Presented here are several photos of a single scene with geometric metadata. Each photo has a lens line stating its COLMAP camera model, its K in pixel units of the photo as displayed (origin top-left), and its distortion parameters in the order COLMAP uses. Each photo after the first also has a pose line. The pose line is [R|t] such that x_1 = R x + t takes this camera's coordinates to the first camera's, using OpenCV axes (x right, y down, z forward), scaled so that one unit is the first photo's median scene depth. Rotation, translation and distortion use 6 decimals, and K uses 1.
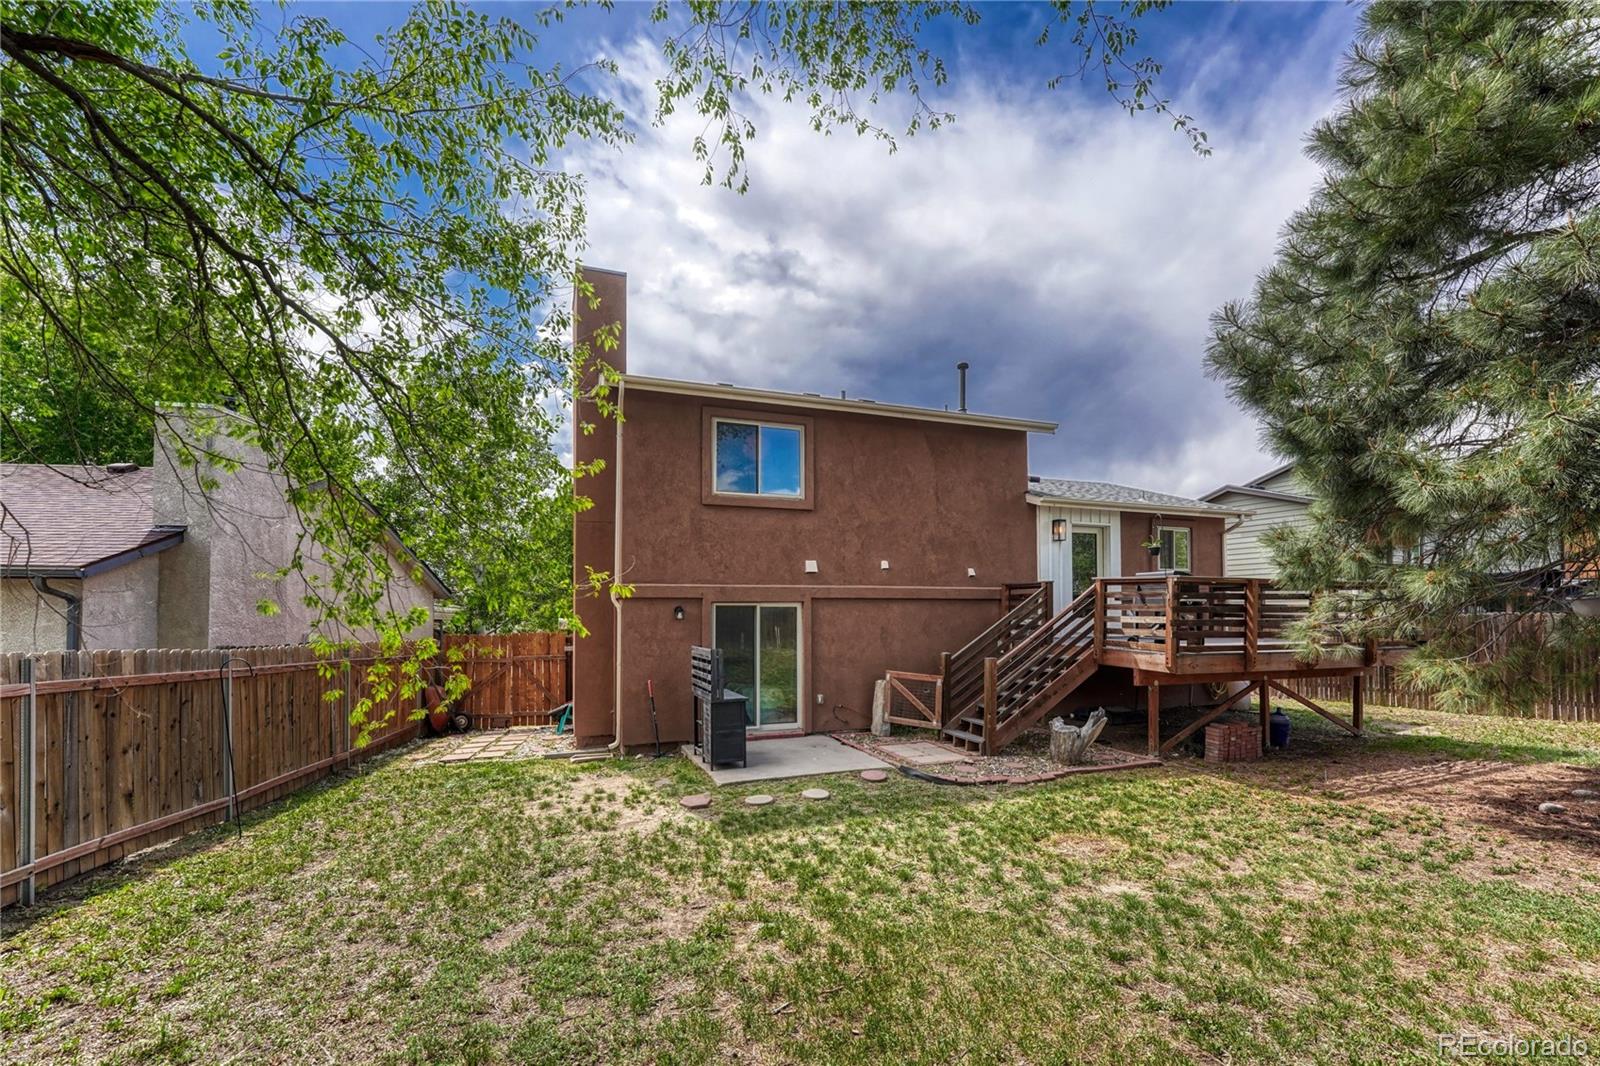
lens RADIAL K [[675.5, 0, 766.9], [0, 675.5, 595.5], [0, 0, 1]] dist [0.000009, 0.000152]
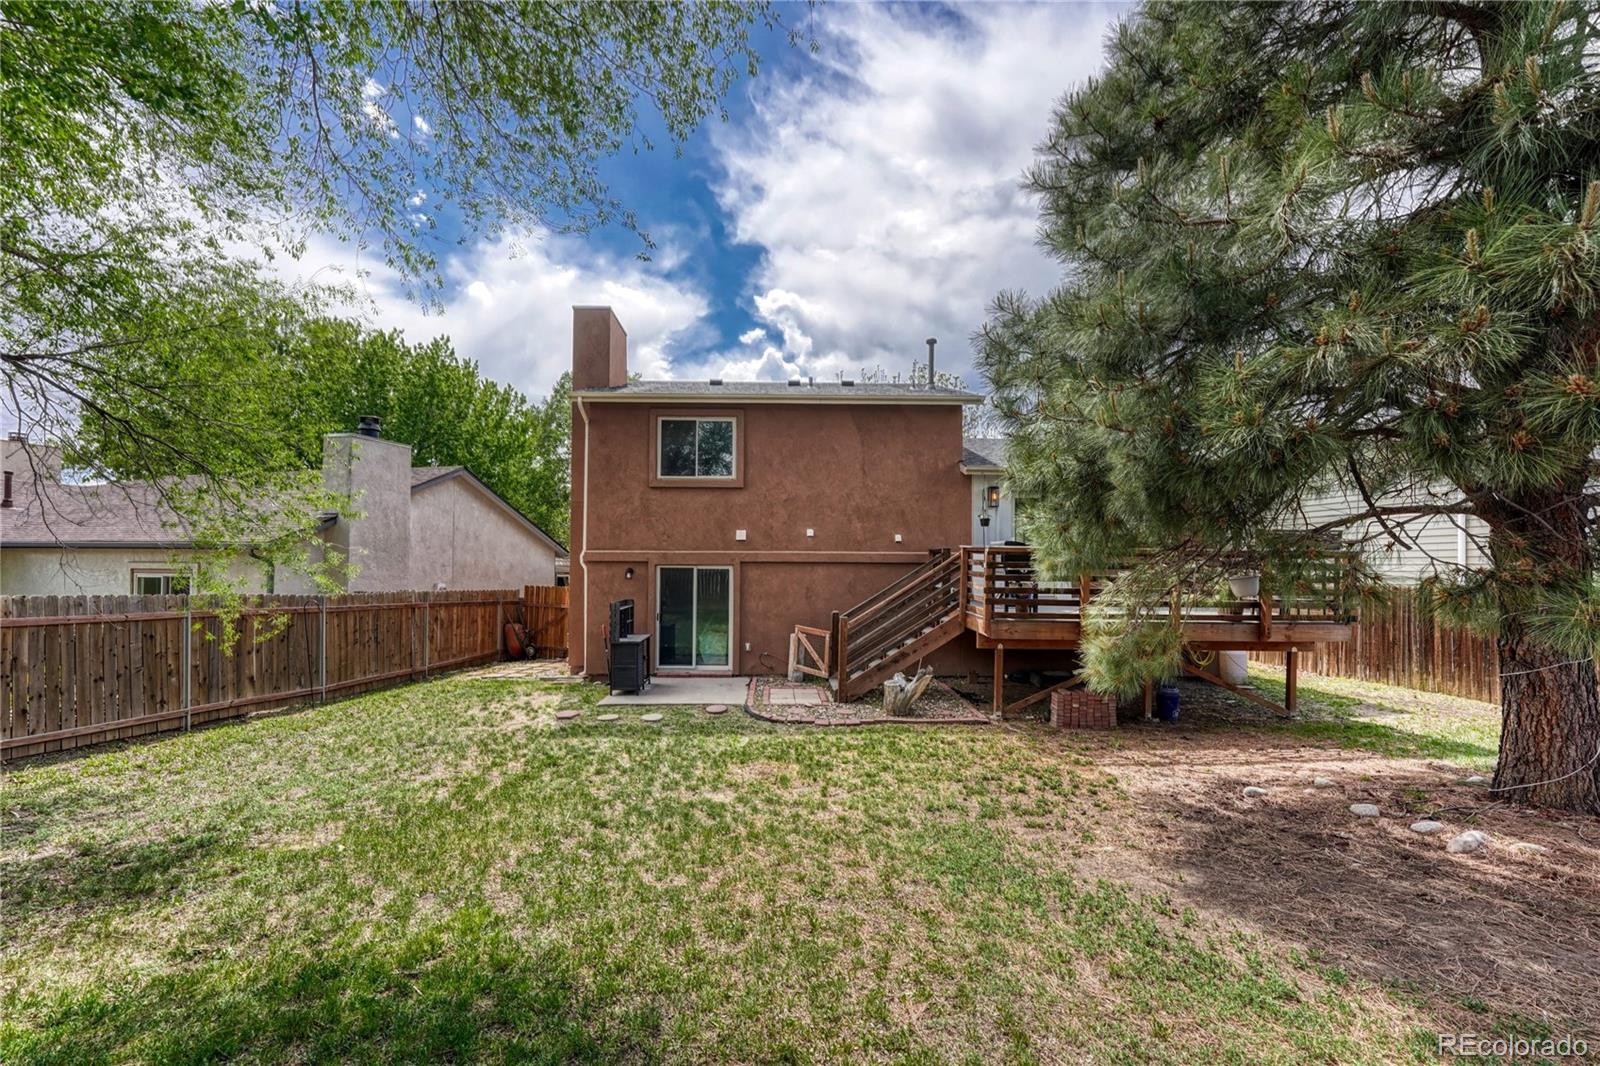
lens RADIAL K [[674.7, 0, 784.5], [0, 674.7, 531.7], [0, 0, 1]] dist [0.000888, 0.000128]
pose [[0.938624, -0.007753, -0.344853, 0.659786], [0.001521, 0.999831, -0.018339, -0.032714], [0.344937, 0.016689, 0.938477, -0.114180]]
